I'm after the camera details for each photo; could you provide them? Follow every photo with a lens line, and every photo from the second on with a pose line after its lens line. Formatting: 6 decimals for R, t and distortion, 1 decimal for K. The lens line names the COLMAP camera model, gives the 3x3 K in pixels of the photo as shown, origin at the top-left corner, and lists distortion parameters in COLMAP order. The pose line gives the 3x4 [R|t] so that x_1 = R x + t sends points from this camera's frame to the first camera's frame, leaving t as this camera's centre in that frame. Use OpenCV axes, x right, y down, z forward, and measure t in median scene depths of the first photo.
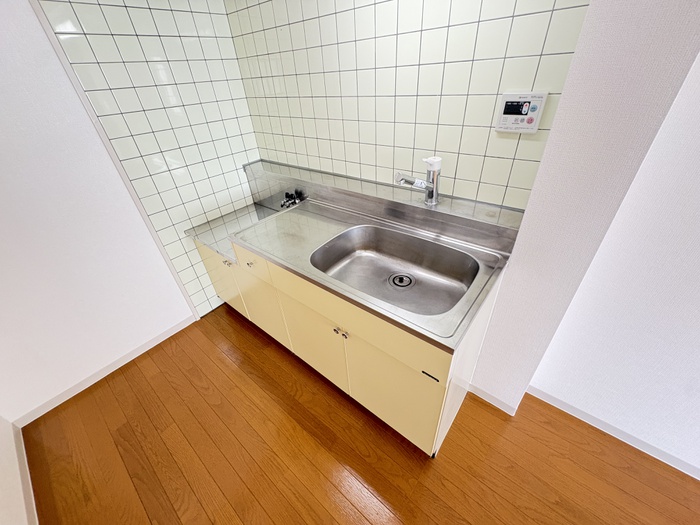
lens RADIAL K [[278.8, 0, 350.1], [0, 278.8, 258.7], [0, 0, 1]] dist [0.002987, 0.000516]
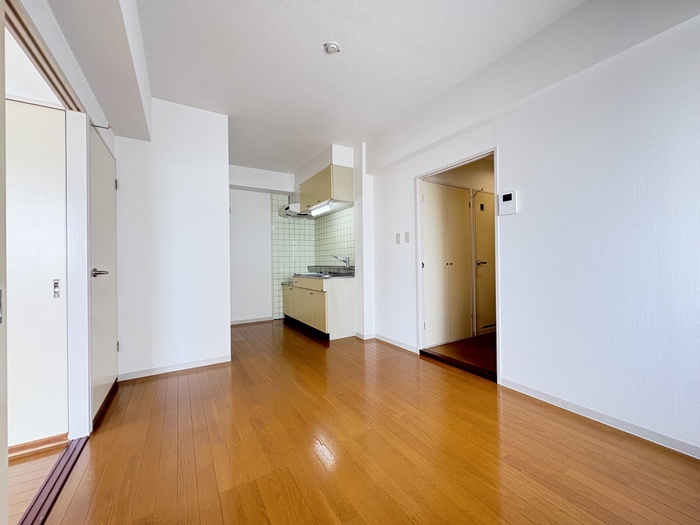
lens RADIAL K [[278.8, 0, 349.7], [0, 278.8, 260.7], [0, 0, 1]] dist [0.002987, 0.000516]
pose [[0.942293, 0.052720, -0.330612, 0.968449], [-0.223816, 0.833607, -0.504981, 0.969968], [0.248978, 0.549837, 0.797301, -1.183576]]
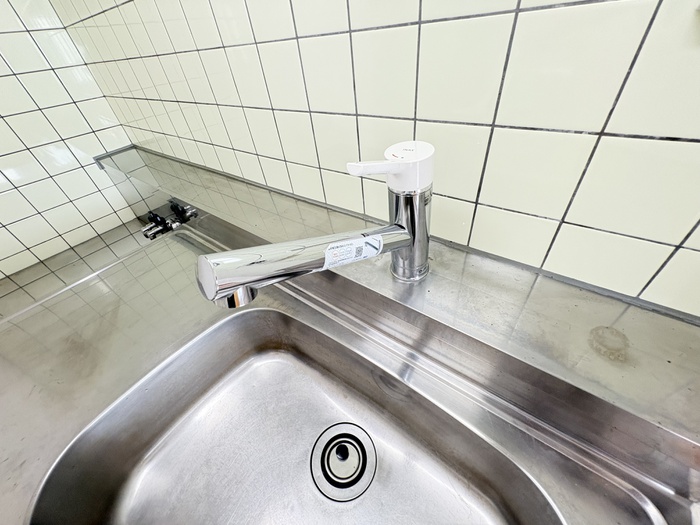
lens RADIAL K [[278.8, 0, 347.2], [0, 278.8, 263.6], [0, 0, 1]] dist [0.002987, 0.000516]
pose [[0.998834, -0.046929, -0.011317, 0.144744], [0.047916, 0.992303, 0.114191, -0.169811], [0.005871, -0.114600, 0.993394, 0.430032]]
